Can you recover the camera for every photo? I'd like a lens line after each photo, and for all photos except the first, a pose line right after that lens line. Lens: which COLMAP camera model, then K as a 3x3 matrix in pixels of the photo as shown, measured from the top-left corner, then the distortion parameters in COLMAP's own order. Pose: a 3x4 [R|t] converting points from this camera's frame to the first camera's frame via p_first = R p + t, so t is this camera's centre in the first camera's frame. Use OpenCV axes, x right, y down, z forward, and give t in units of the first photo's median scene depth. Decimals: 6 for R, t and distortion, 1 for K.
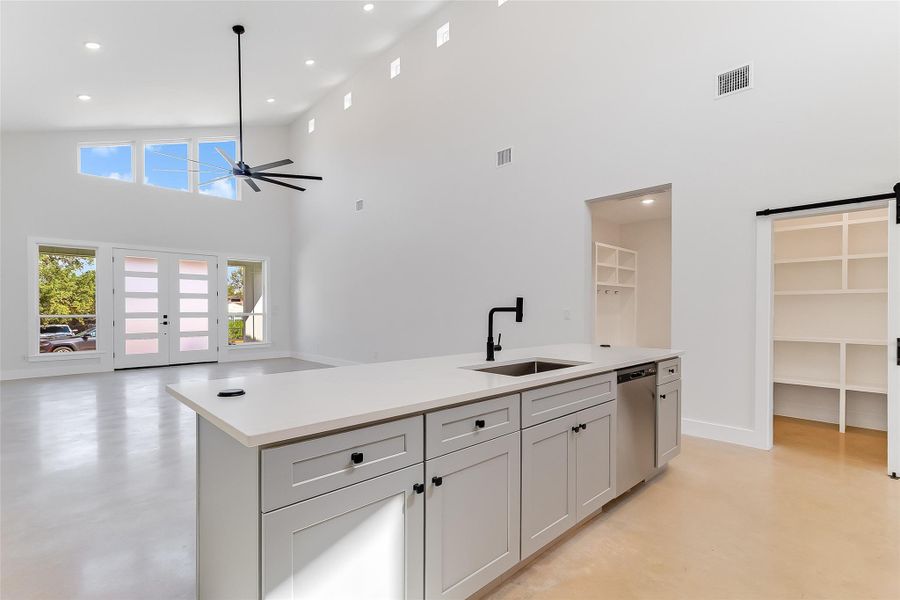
lens RADIAL K [[439.2, 0, 451.0], [0, 439.2, 308.0], [0, 0, 1]] dist [-0.006103, 0.001533]
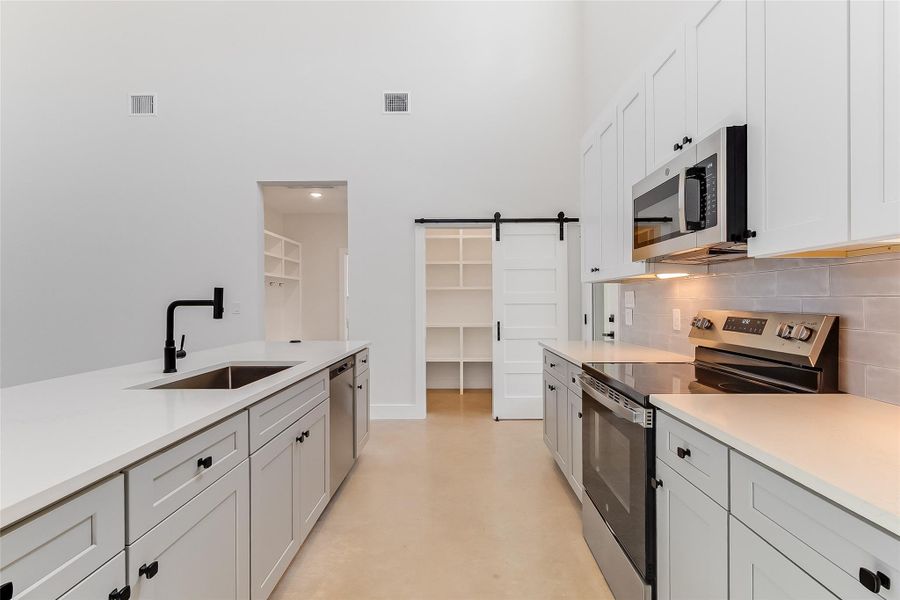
lens RADIAL K [[439.2, 0, 463.4], [0, 439.2, 297.1], [0, 0, 1]] dist [-0.006103, 0.001533]
pose [[0.676389, 0.003842, 0.736534, -0.093007], [0.002199, 0.999971, -0.007236, -0.000355], [-0.736541, 0.006514, 0.676362, 0.107103]]
